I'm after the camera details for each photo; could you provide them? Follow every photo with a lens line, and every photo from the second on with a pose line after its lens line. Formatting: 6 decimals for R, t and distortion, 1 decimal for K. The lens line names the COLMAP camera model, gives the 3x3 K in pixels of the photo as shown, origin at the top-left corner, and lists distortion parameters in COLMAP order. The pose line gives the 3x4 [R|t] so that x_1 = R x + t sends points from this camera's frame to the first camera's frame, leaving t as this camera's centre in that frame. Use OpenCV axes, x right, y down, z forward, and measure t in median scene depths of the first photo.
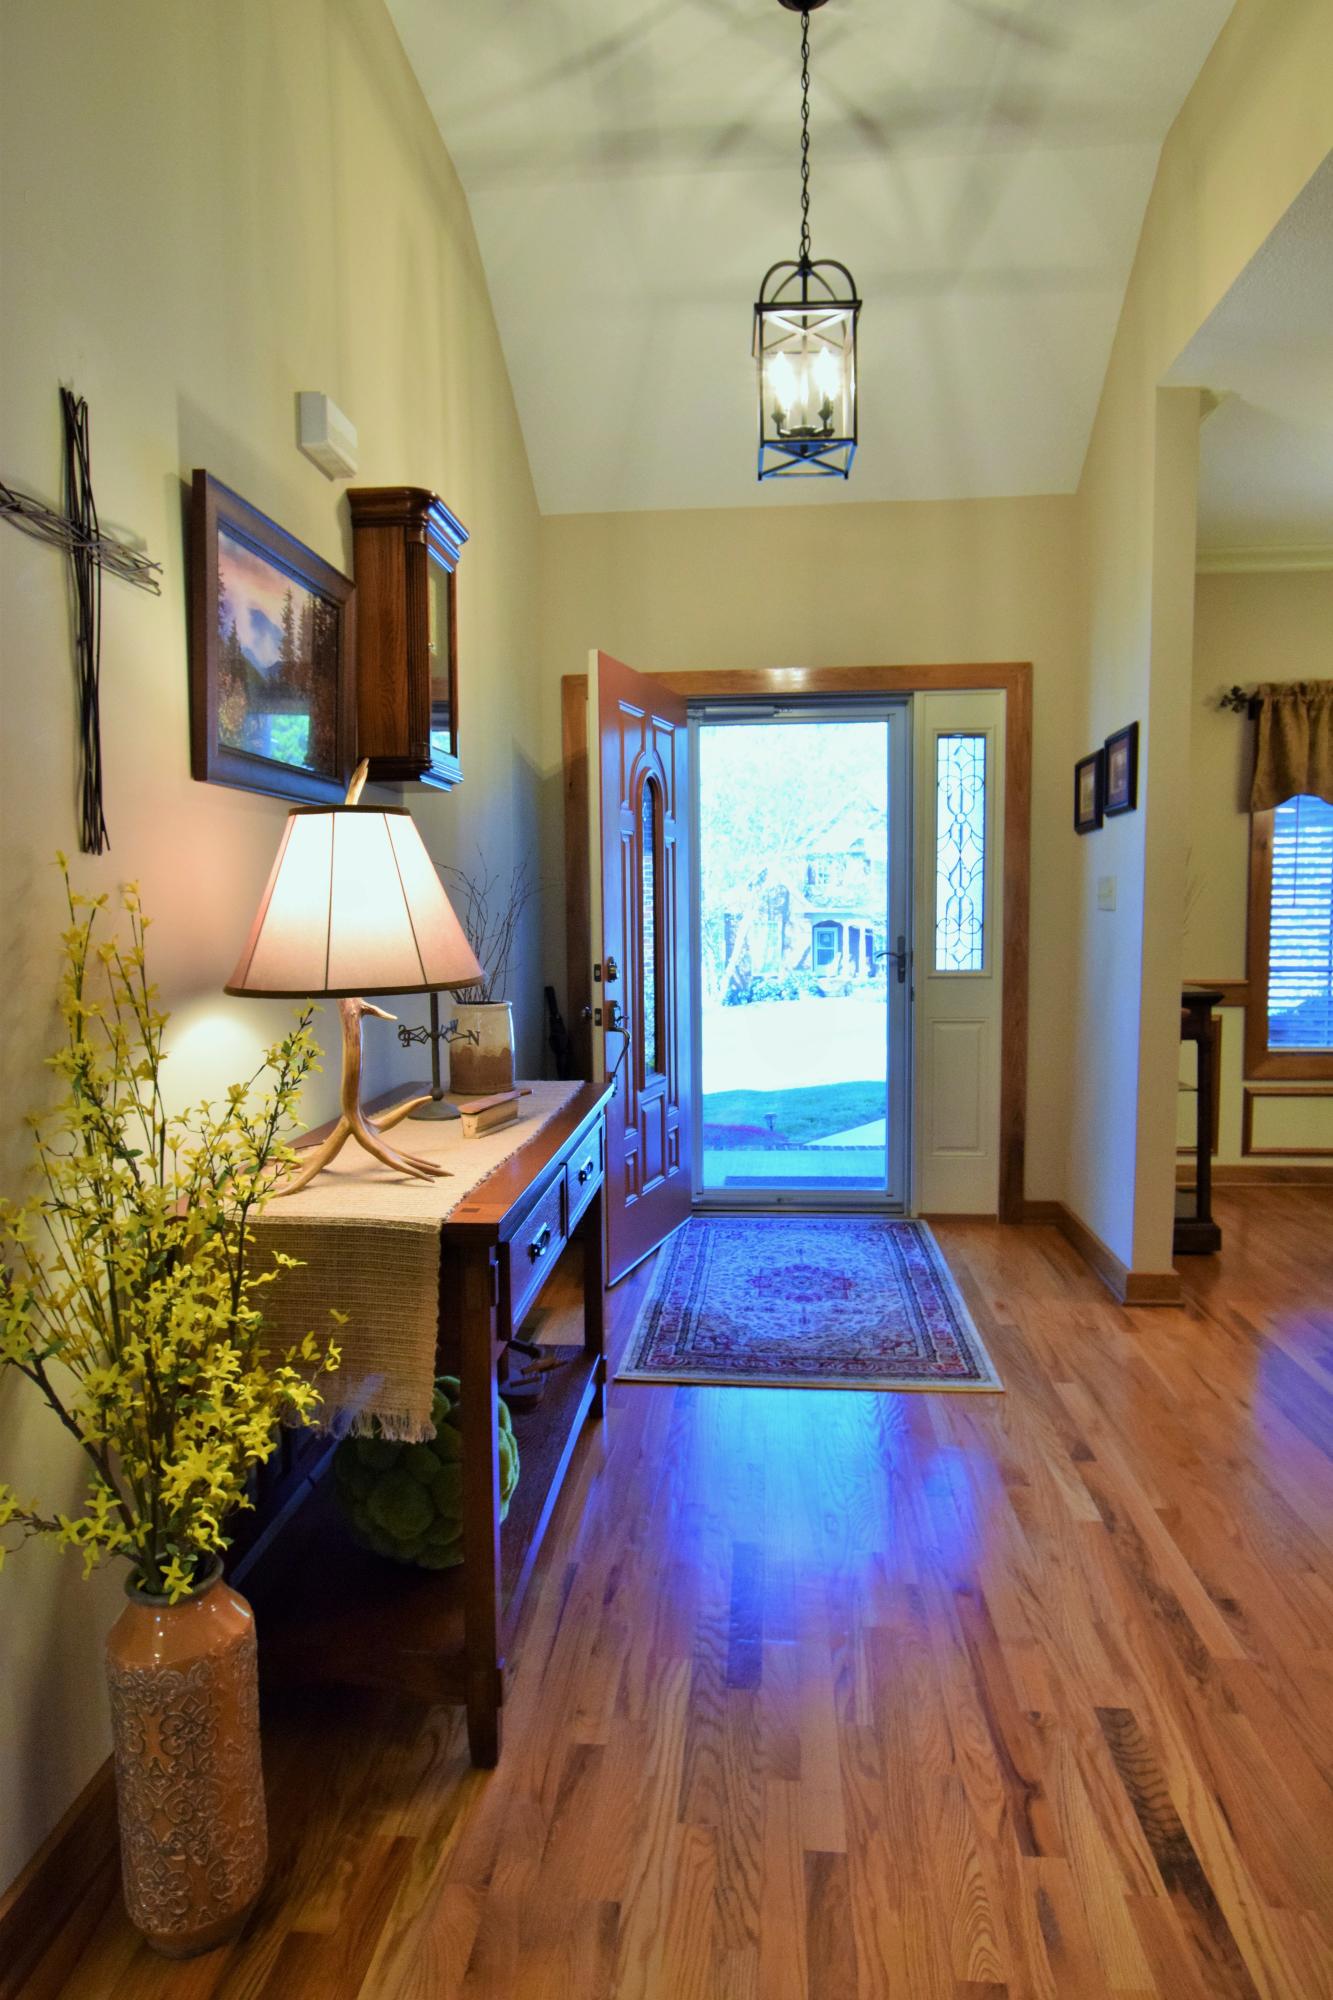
lens RADIAL K [[1139.6, 0, 666.5], [0, 1139.6, 1000.0], [0, 0, 1]] dist [-0.003337, -0.000330]
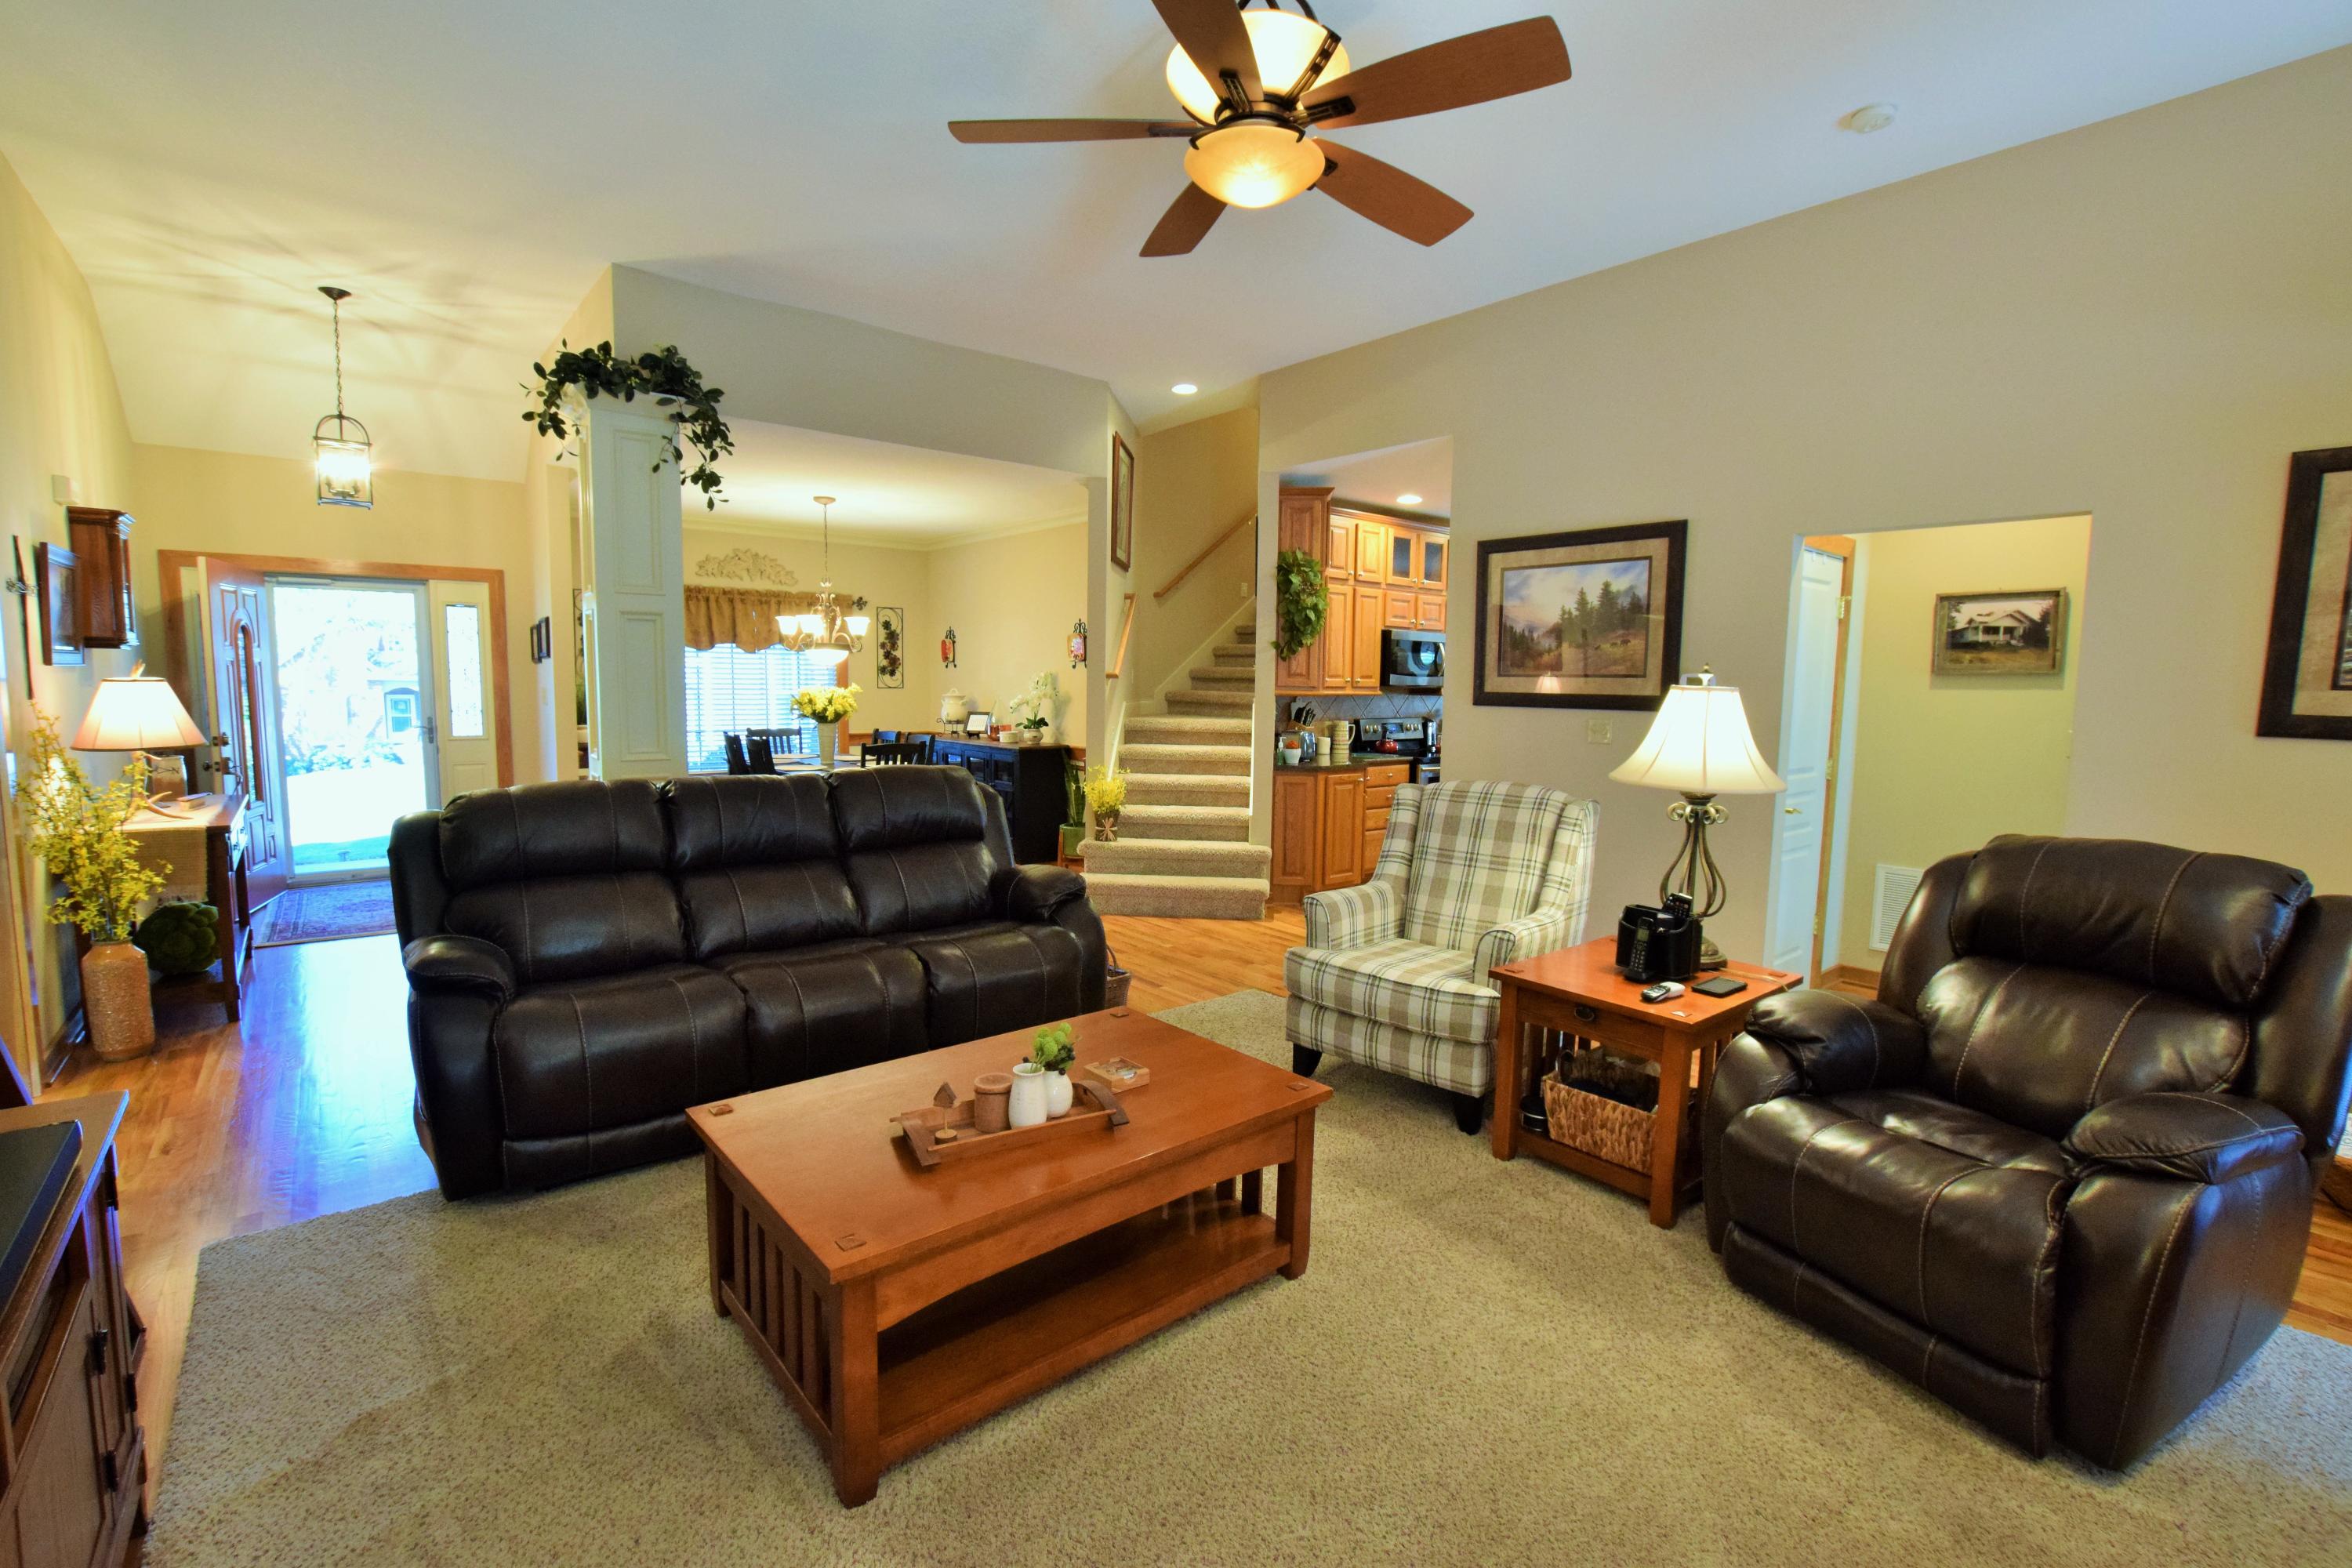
lens RADIAL K [[1032.0, 0, 1176.0], [0, 1032.0, 784.0], [0, 0, 1]] dist [-0.035255, 0.006318]
pose [[0.706907, -0.052422, 0.705361, -0.091866], [0.034634, 0.998619, 0.039507, 0.026508], [-0.706458, -0.003498, 0.707747, -0.954273]]
